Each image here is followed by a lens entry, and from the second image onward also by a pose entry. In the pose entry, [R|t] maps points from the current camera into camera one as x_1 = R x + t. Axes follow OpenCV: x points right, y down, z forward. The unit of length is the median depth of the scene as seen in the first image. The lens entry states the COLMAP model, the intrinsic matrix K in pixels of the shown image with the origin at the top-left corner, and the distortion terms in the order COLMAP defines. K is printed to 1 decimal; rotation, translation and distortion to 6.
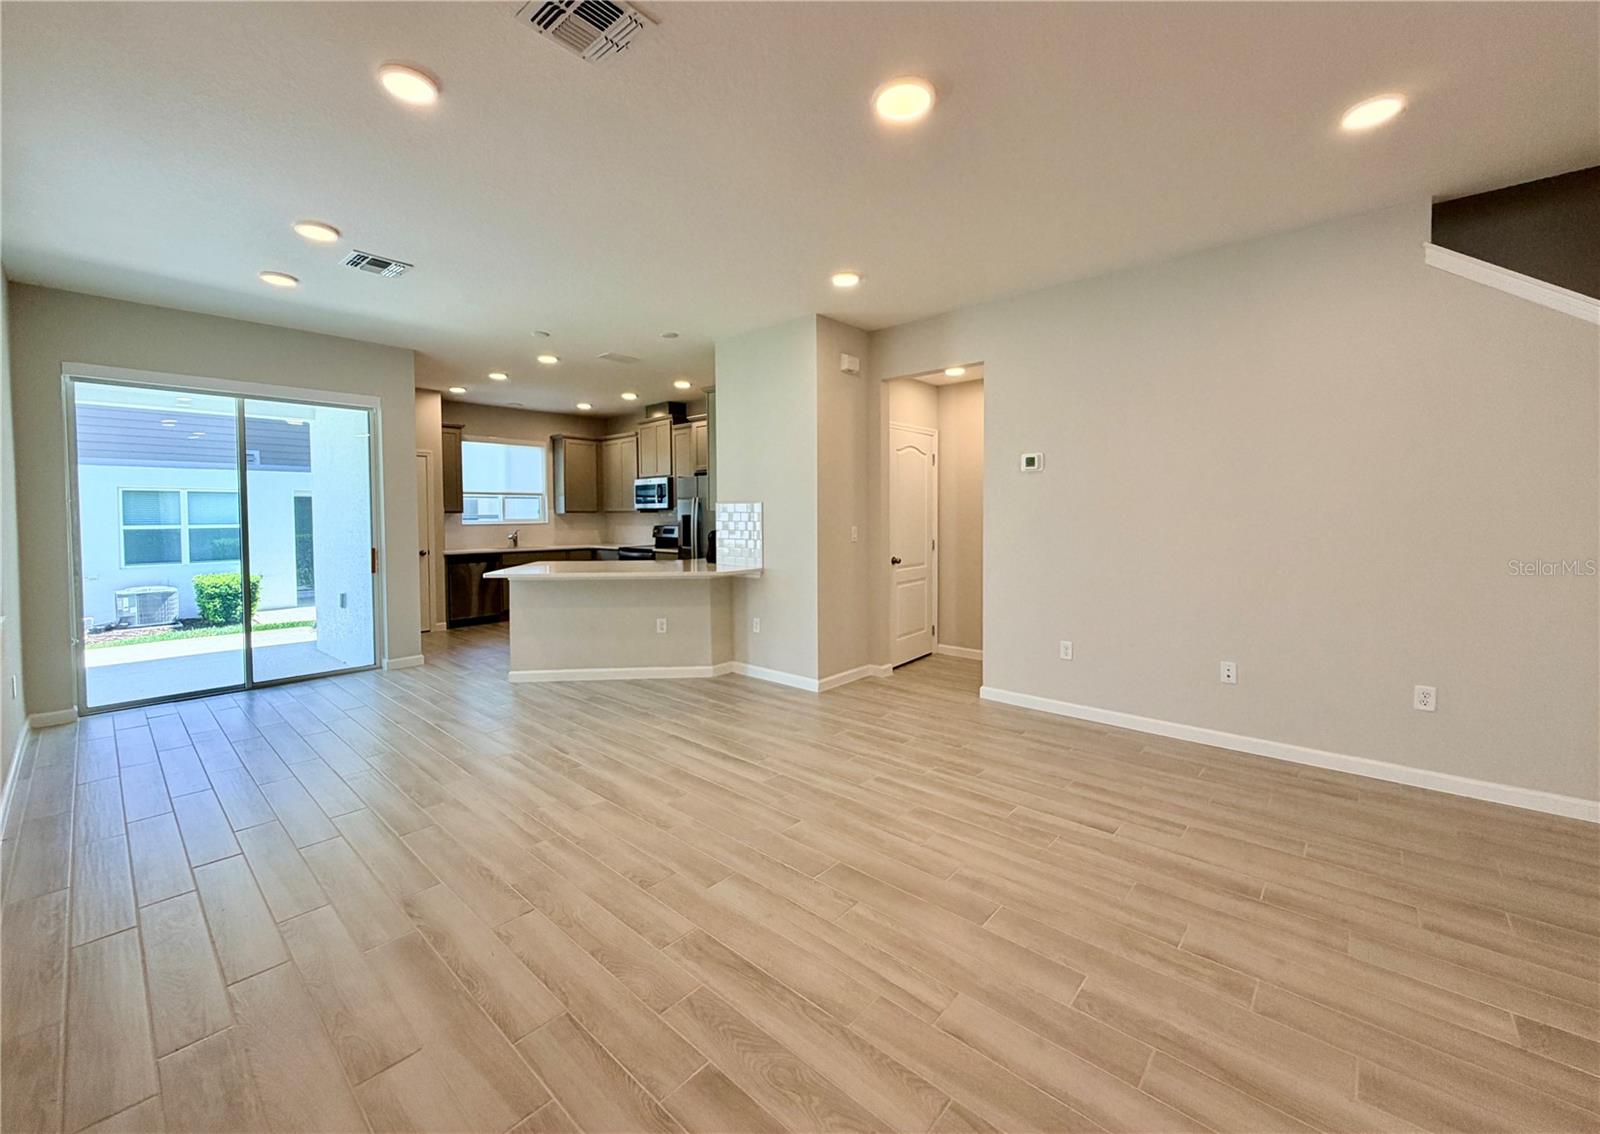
lens RADIAL K [[631.9, 0, 789.9], [0, 631.9, 531.6], [0, 0, 1]] dist [-0.000907, 0.000937]
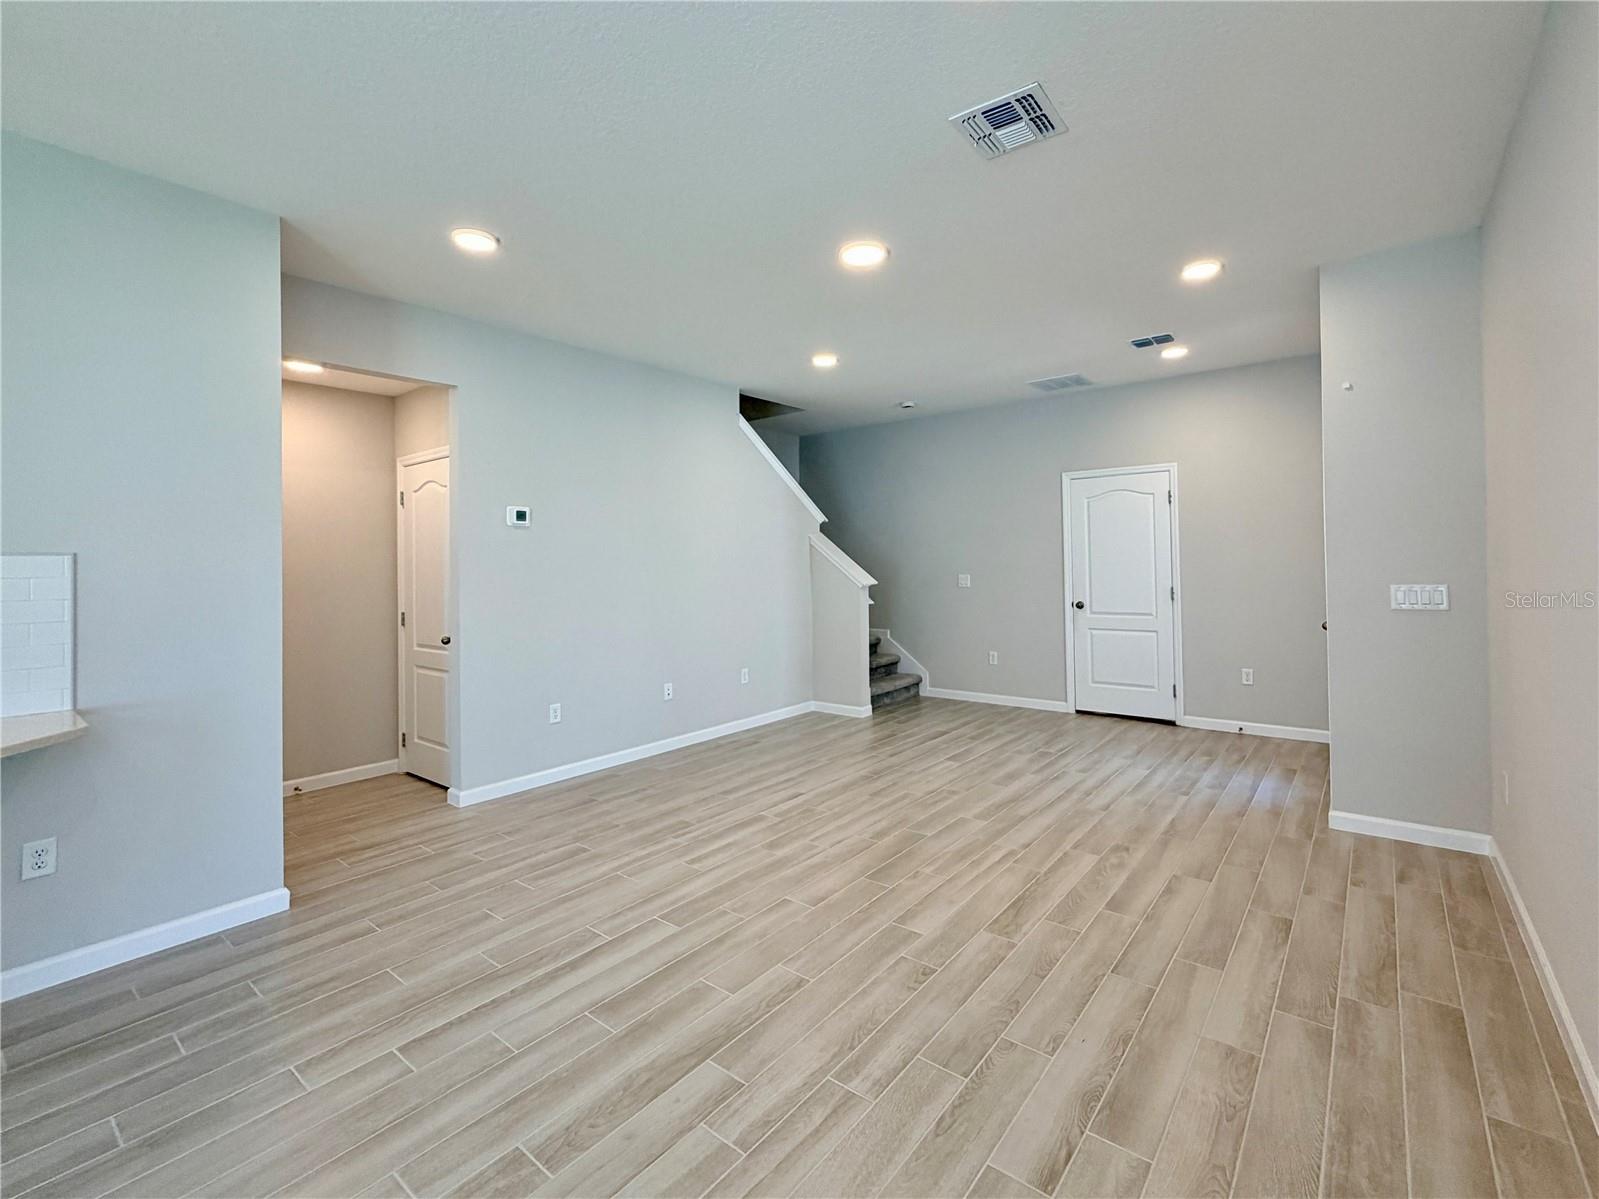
lens RADIAL K [[708.0, 0, 836.8], [0, 708.0, 529.5], [0, 0, 1]] dist [0.003719, 0.000716]
pose [[-0.078166, 0.052961, 0.995533, -0.828497], [0.043353, 0.997824, -0.049679, -0.024295], [-0.995997, 0.039276, -0.080292, 0.771241]]
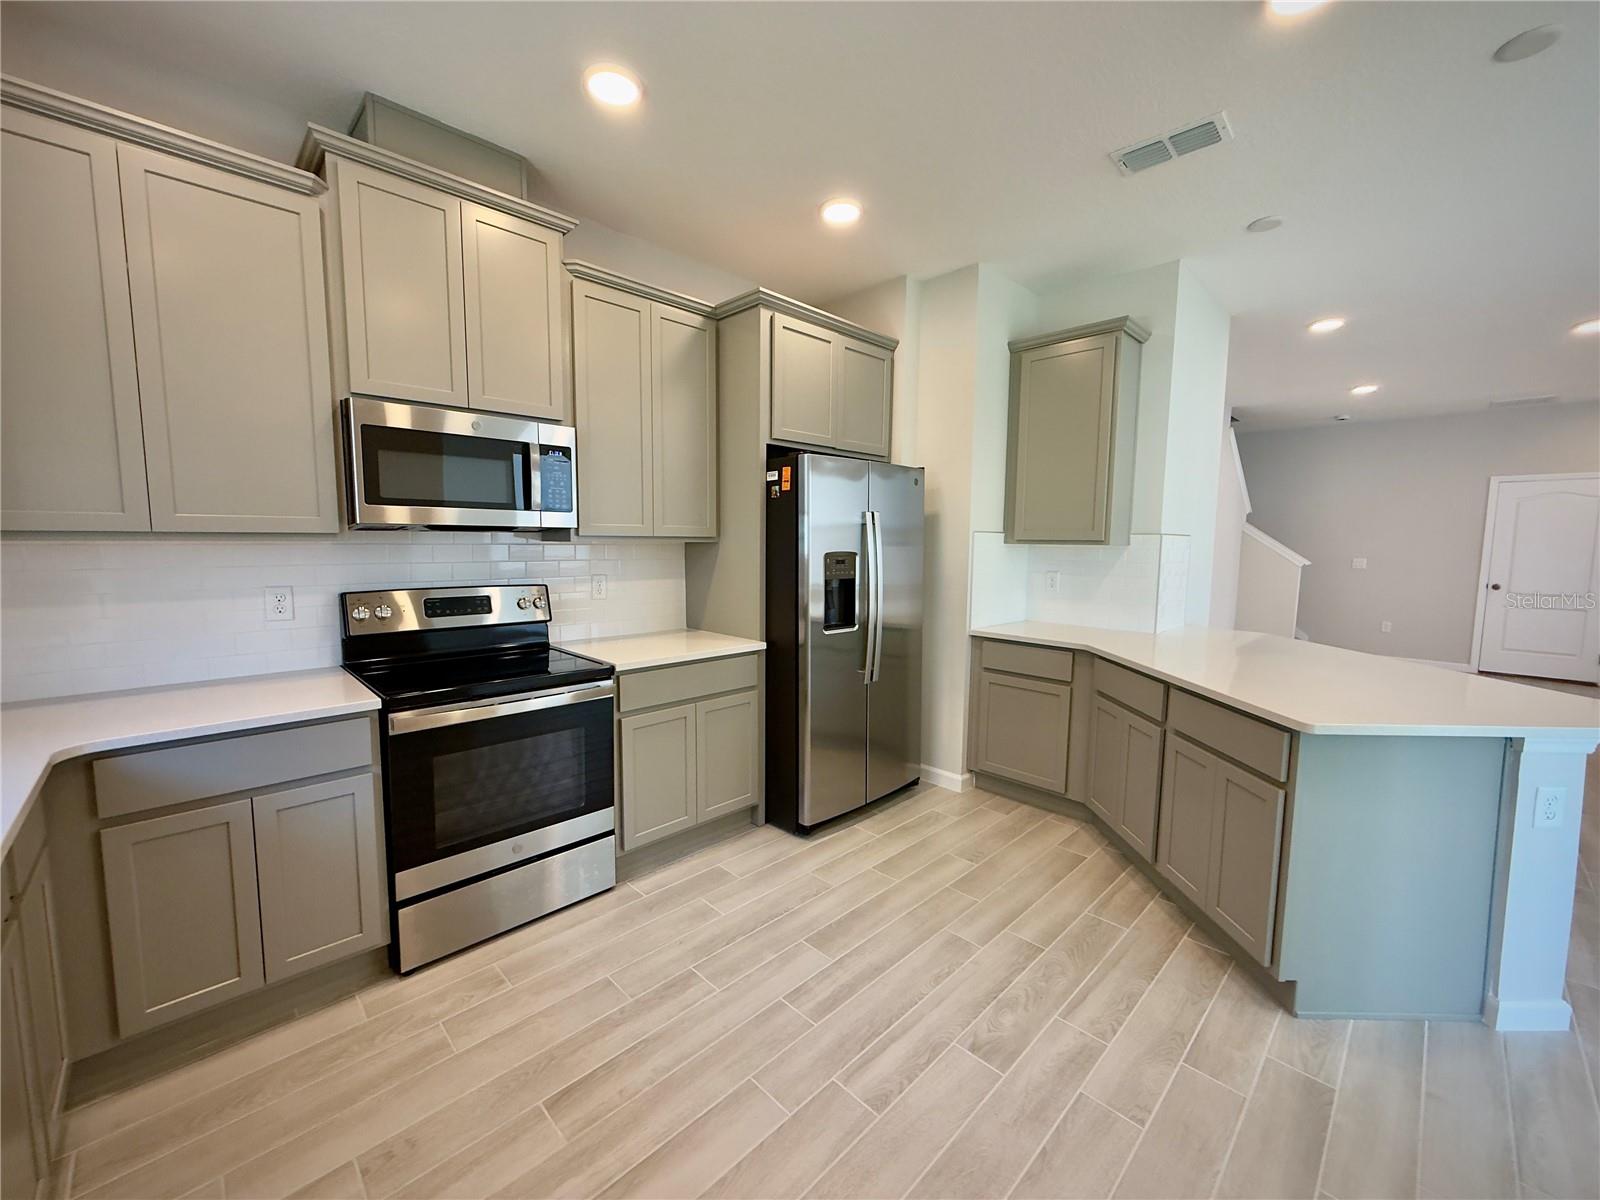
lens RADIAL K [[639.6, 0, 790.6], [0, 639.6, 601.1], [0, 0, 1]] dist [-0.000231, -0.000341]
pose [[0.062063, -0.088764, 0.994117, -1.200446], [0.018263, 0.995972, 0.087790, -0.065786], [-0.997905, 0.012707, 0.063434, 2.094594]]
